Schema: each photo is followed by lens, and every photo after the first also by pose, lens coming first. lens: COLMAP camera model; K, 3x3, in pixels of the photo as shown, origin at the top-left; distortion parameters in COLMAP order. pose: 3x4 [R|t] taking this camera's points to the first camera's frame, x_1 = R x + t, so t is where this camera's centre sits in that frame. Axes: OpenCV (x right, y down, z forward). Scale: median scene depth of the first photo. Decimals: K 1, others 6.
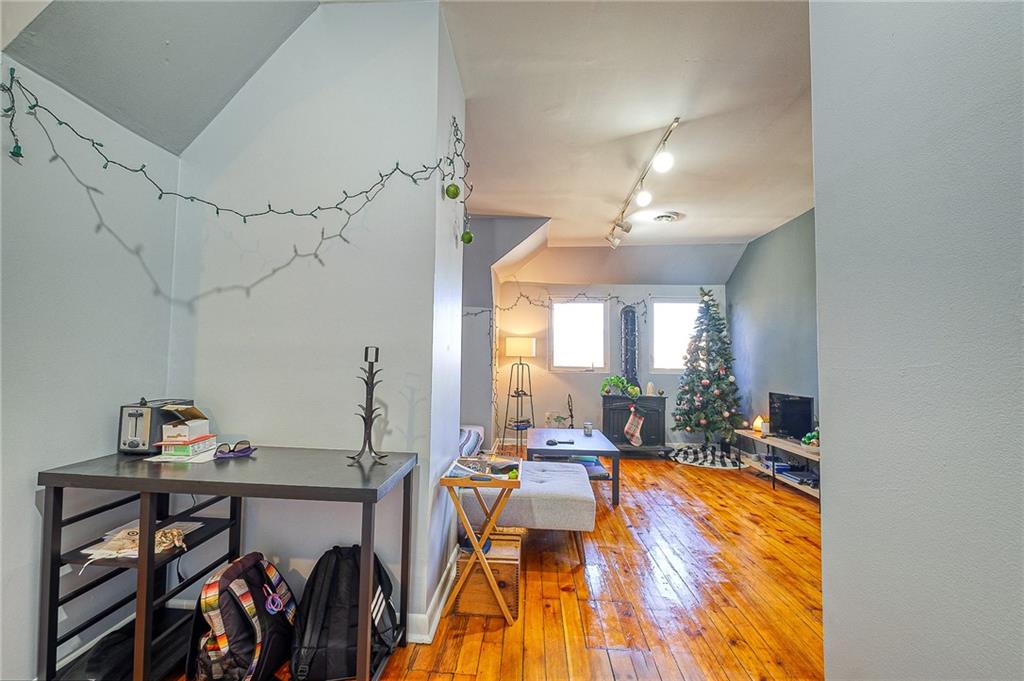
lens RADIAL K [[444.3, 0, 510.0], [0, 444.3, 339.6], [0, 0, 1]] dist [-0.005726, -0.000959]
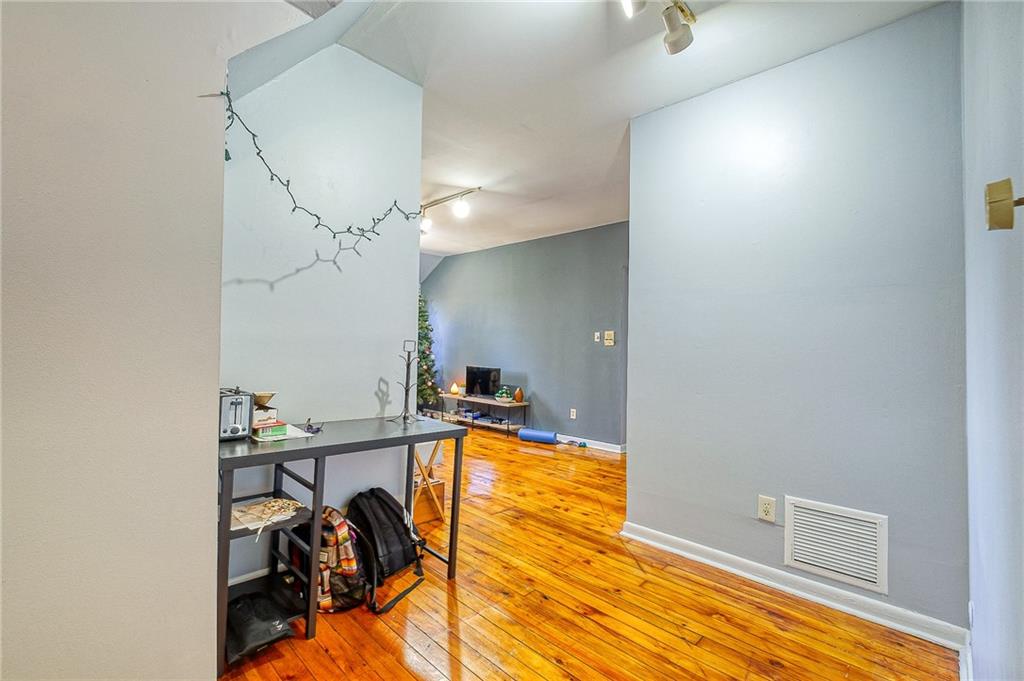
lens RADIAL K [[444.3, 0, 505.4], [0, 444.3, 336.7], [0, 0, 1]] dist [-0.005726, -0.000959]
pose [[0.666862, 0.018962, 0.744940, -0.409921], [-0.052338, 0.998399, 0.021439, -0.015408], [-0.743341, -0.053285, 0.666787, -0.061361]]
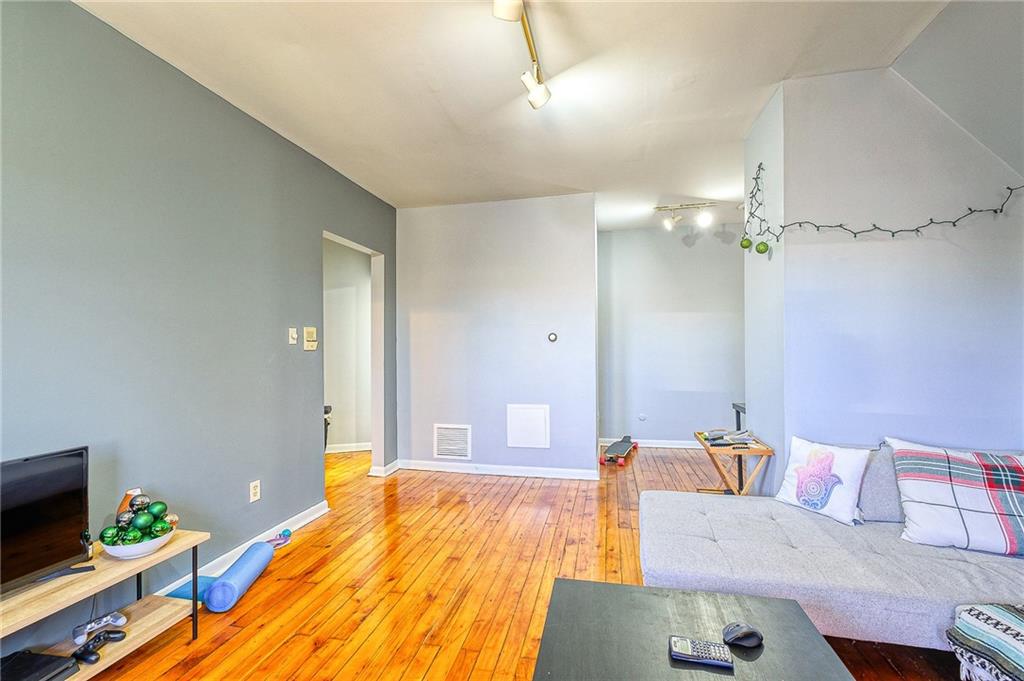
lens RADIAL K [[444.3, 0, 509.1], [0, 444.3, 343.8], [0, 0, 1]] dist [-0.005726, -0.000959]
pose [[-0.985429, -0.009673, 0.169809, 0.171361], [-0.019825, 0.998109, -0.058192, 0.039935], [-0.168925, -0.060711, -0.983757, 1.117414]]
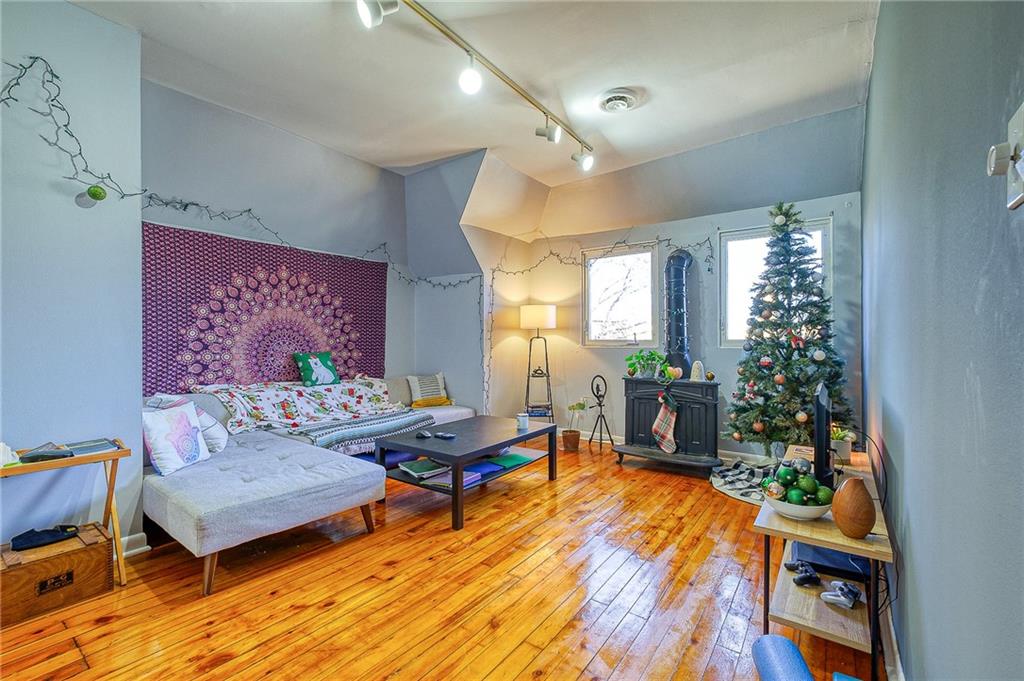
lens RADIAL K [[444.3, 0, 510.4], [0, 444.3, 339.9], [0, 0, 1]] dist [-0.005726, -0.000959]
pose [[0.841766, -0.017742, -0.539551, 0.548203], [0.046499, 0.998128, 0.039723, 0.031030], [0.537837, -0.058527, 0.841015, 0.357590]]
